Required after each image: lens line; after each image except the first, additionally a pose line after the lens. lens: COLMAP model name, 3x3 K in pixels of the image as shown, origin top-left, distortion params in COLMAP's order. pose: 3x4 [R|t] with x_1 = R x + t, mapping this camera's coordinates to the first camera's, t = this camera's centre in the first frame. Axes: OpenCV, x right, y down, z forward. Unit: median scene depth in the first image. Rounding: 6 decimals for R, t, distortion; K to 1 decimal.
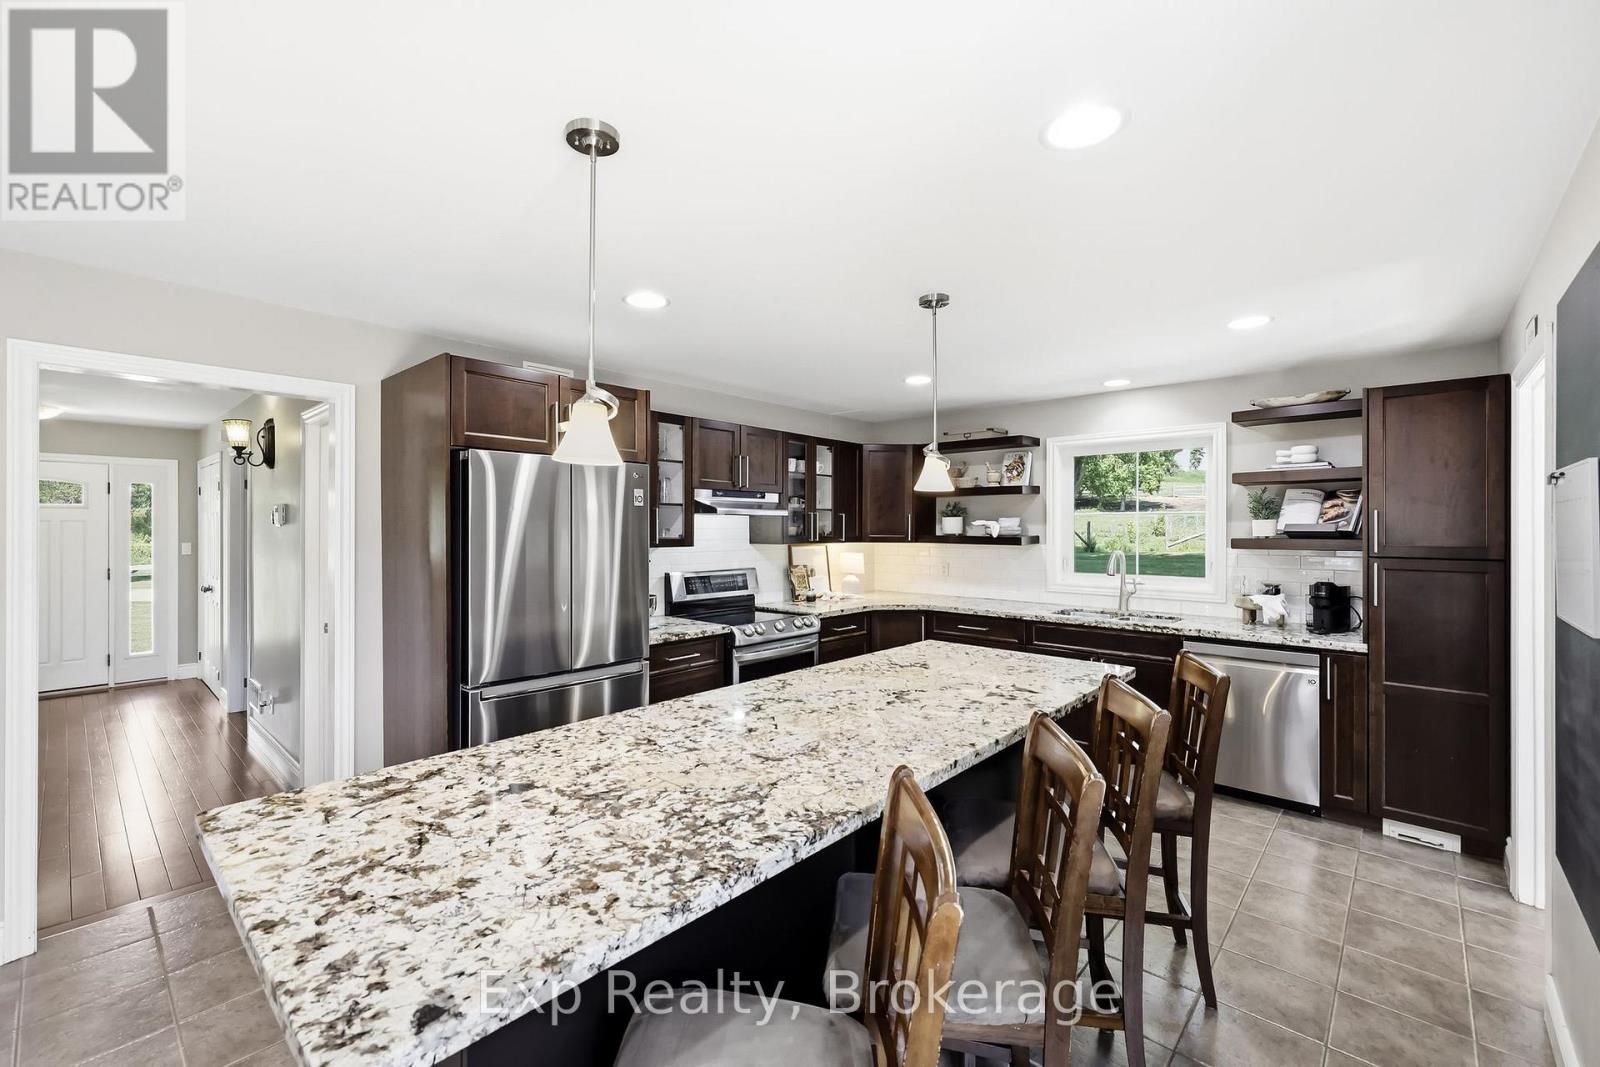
lens RADIAL K [[672.6, 0, 798.6], [0, 672.6, 529.6], [0, 0, 1]] dist [-0.000153, 0.000174]
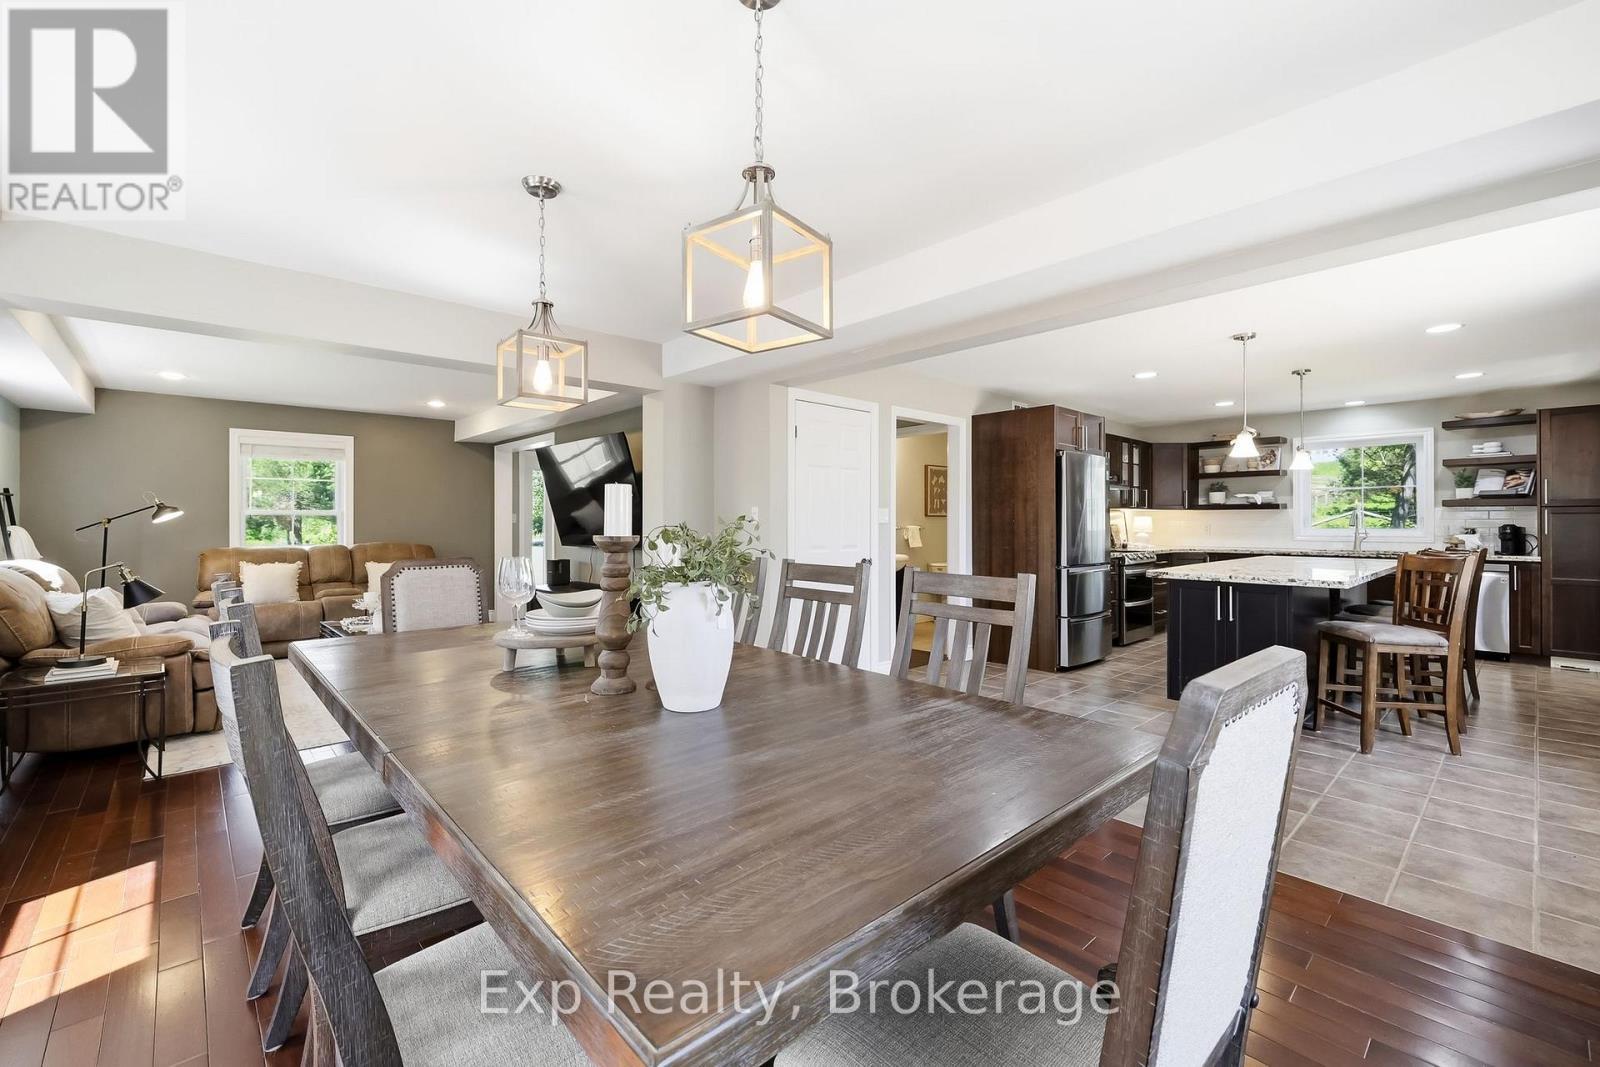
lens RADIAL K [[672.6, 0, 798.5], [0, 672.6, 523.4], [0, 0, 1]] dist [-0.000153, 0.000174]
pose [[0.996128, -0.002651, -0.087871, -0.781473], [0.002447, 0.999994, -0.002434, 0.071862], [0.087877, 0.002209, 0.996129, -0.771118]]
